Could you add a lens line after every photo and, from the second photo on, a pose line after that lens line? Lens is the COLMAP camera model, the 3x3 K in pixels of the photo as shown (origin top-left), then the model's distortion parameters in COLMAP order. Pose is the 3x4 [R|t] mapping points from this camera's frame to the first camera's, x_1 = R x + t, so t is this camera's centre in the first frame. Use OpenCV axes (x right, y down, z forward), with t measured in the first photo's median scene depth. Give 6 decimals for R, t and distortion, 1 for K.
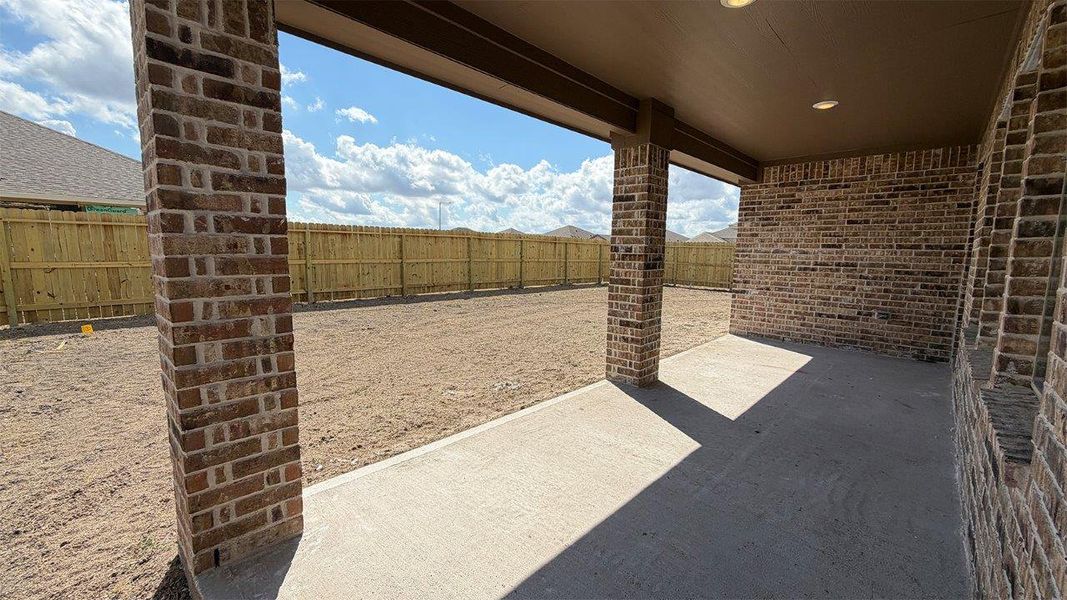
lens RADIAL K [[424.2, 0, 532.0], [0, 424.2, 300.1], [0, 0, 1]] dist [0.000621, -0.000410]
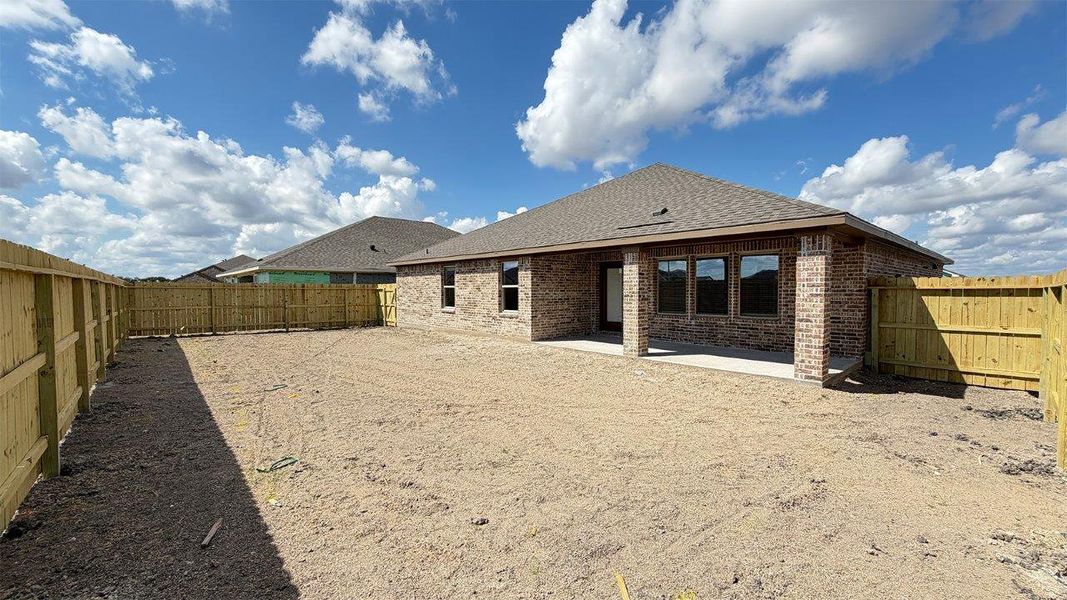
lens RADIAL K [[424.2, 0, 532.5], [0, 424.2, 301.3], [0, 0, 1]] dist [0.000621, -0.000410]
pose [[0.074652, -0.048688, 0.996020, -1.554159], [0.122124, 0.991735, 0.039325, -0.188490], [-0.989703, 0.118702, 0.079981, 1.042670]]
